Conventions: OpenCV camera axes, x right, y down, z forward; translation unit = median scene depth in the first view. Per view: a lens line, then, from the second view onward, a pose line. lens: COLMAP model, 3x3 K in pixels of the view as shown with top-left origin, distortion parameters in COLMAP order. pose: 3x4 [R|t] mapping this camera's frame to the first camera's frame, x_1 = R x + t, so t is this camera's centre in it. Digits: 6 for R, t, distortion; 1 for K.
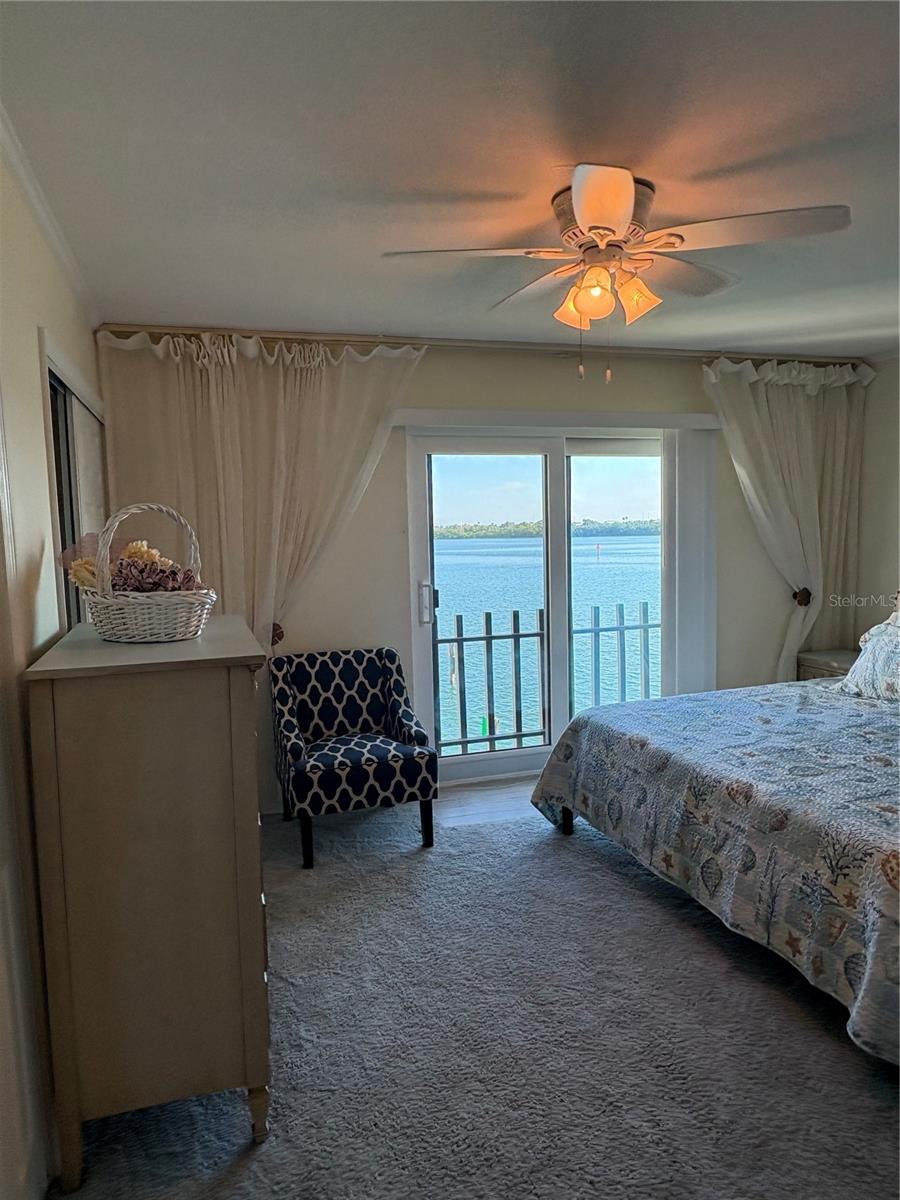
lens RADIAL K [[789.0, 0, 447.8], [0, 789.0, 600.2], [0, 0, 1]] dist [-0.002986, 0.003671]
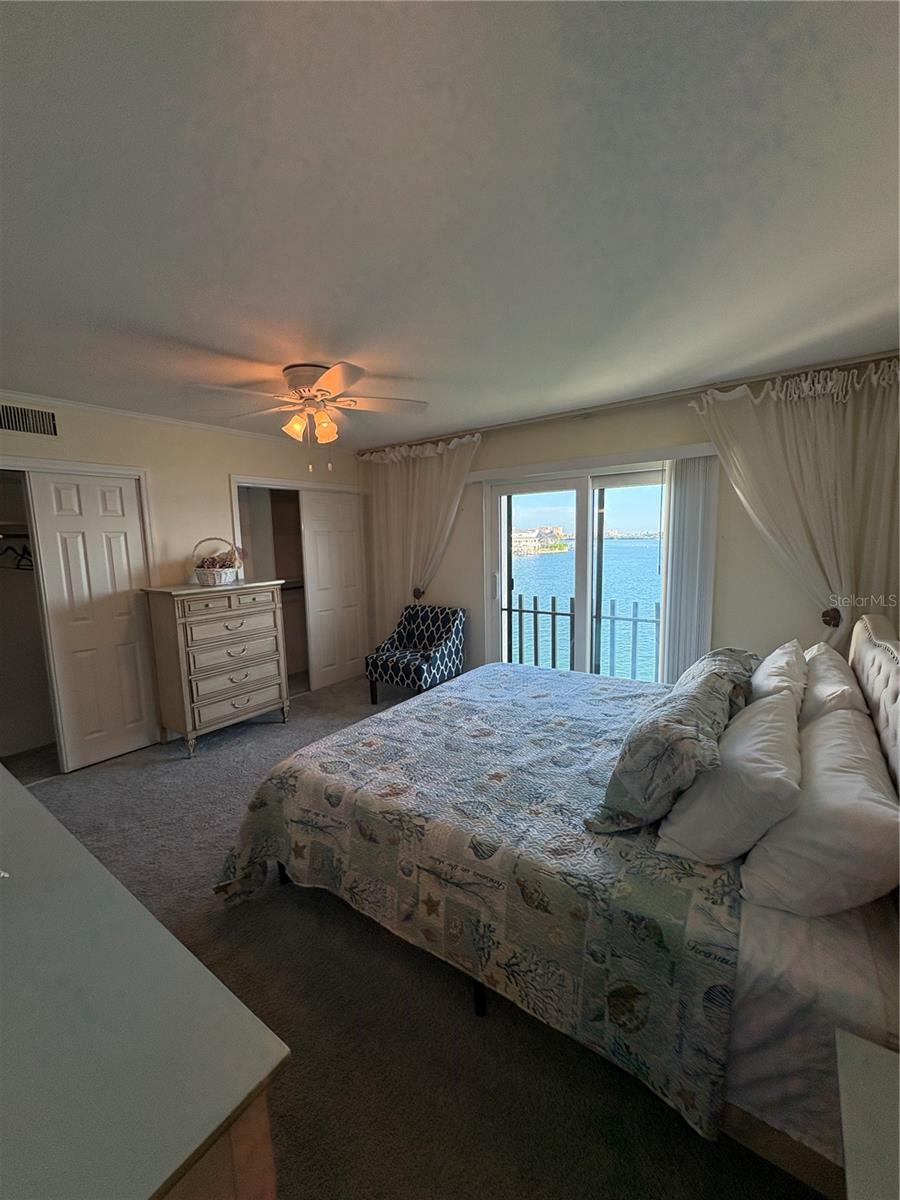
lens RADIAL K [[478.7, 0, 447.5], [0, 478.7, 598.0], [0, 0, 1]] dist [-0.000060, 0.000445]
pose [[0.587203, 0.112068, -0.801644, 0.912541], [-0.066766, 0.993700, 0.090010, -0.069176], [0.806681, 0.000669, 0.590986, 0.396432]]
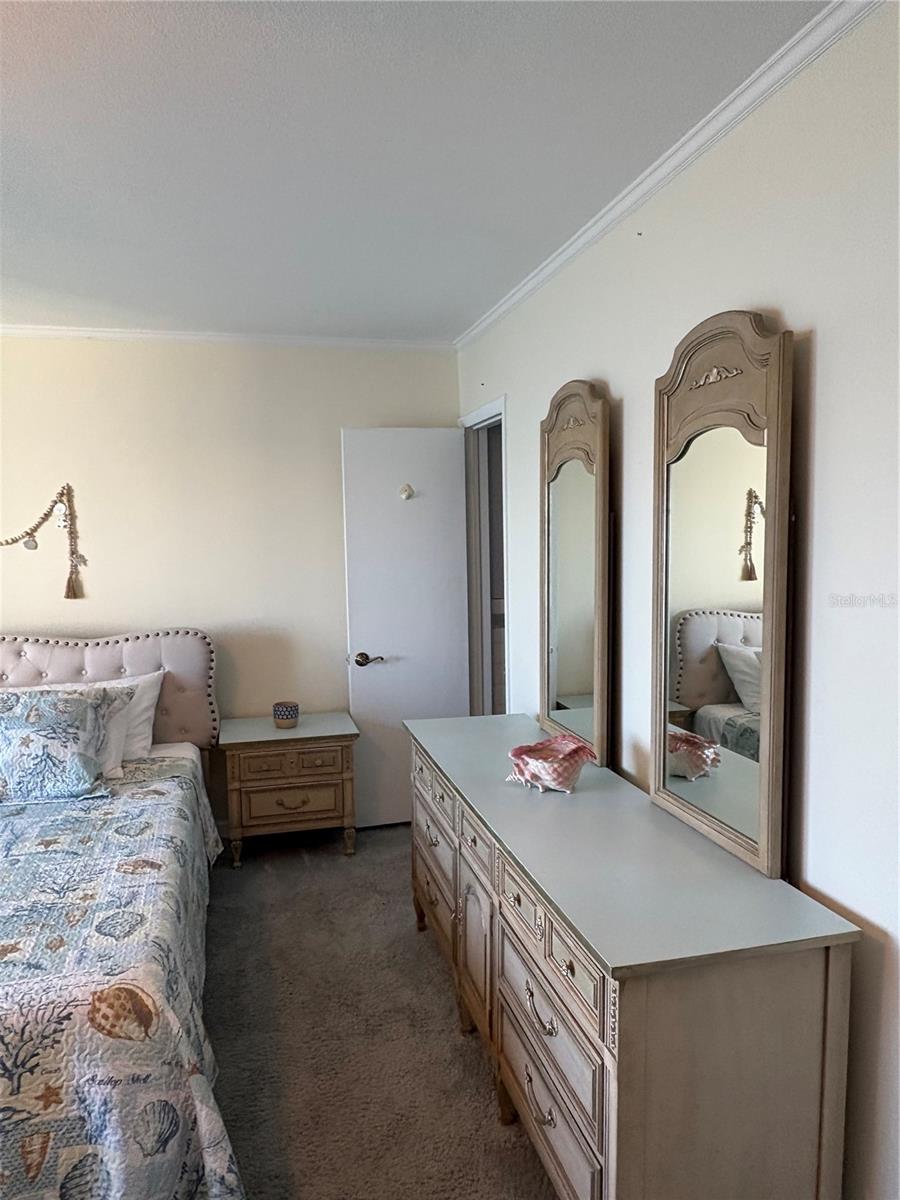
lens RADIAL K [[791.3, 0, 435.6], [0, 791.3, 596.4], [0, 0, 1]] dist [0.001574, 0.003823]
pose [[0.076943, -0.058096, 0.995341, -0.089168], [0.109011, 0.992806, 0.049521, -0.038770], [-0.991058, 0.104693, 0.082723, 0.341179]]
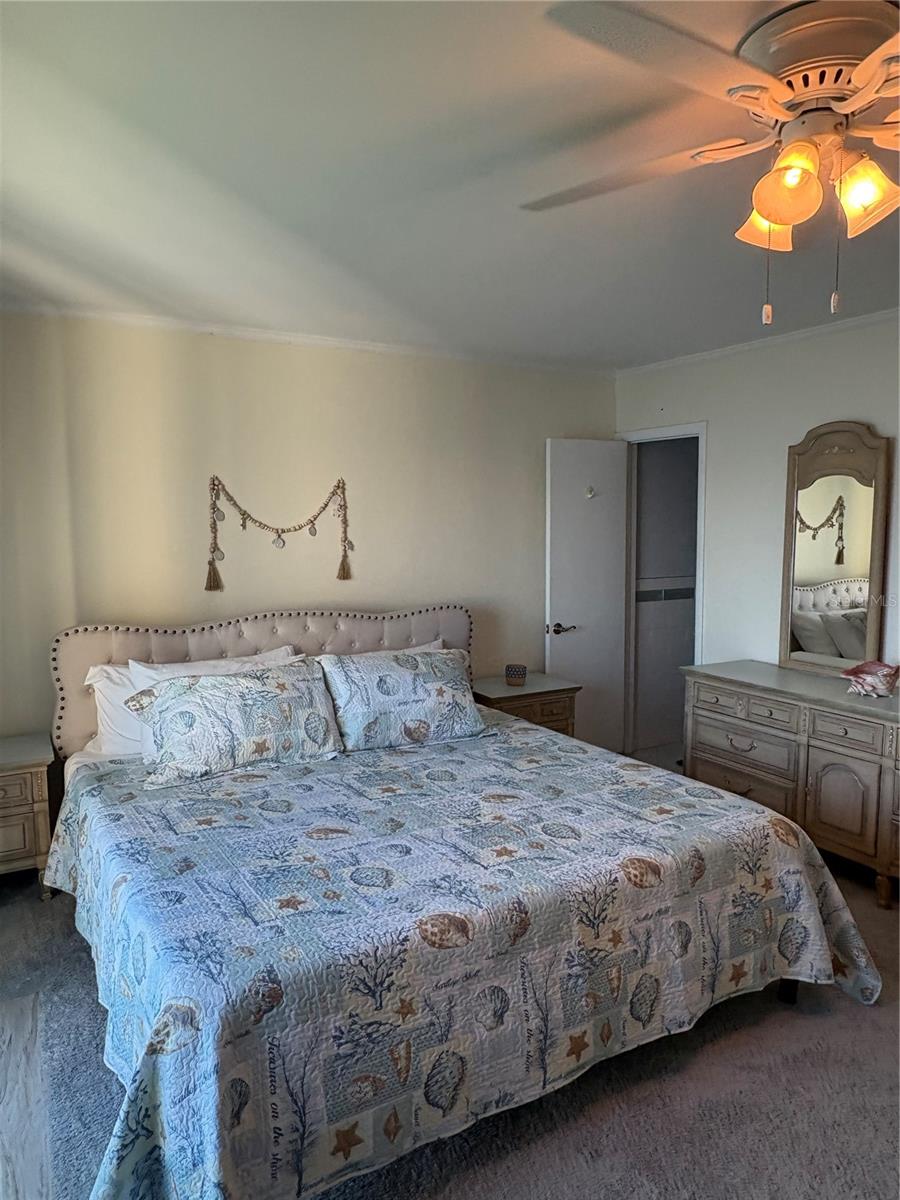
lens RADIAL K [[788.8, 0, 445.3], [0, 788.8, 597.9], [0, 0, 1]] dist [-0.004122, 0.005024]
pose [[-0.211855, -0.064095, 0.975197, -0.269759], [0.101050, 0.991062, 0.087090, -0.096495], [-0.972063, 0.116994, -0.203485, 0.997174]]
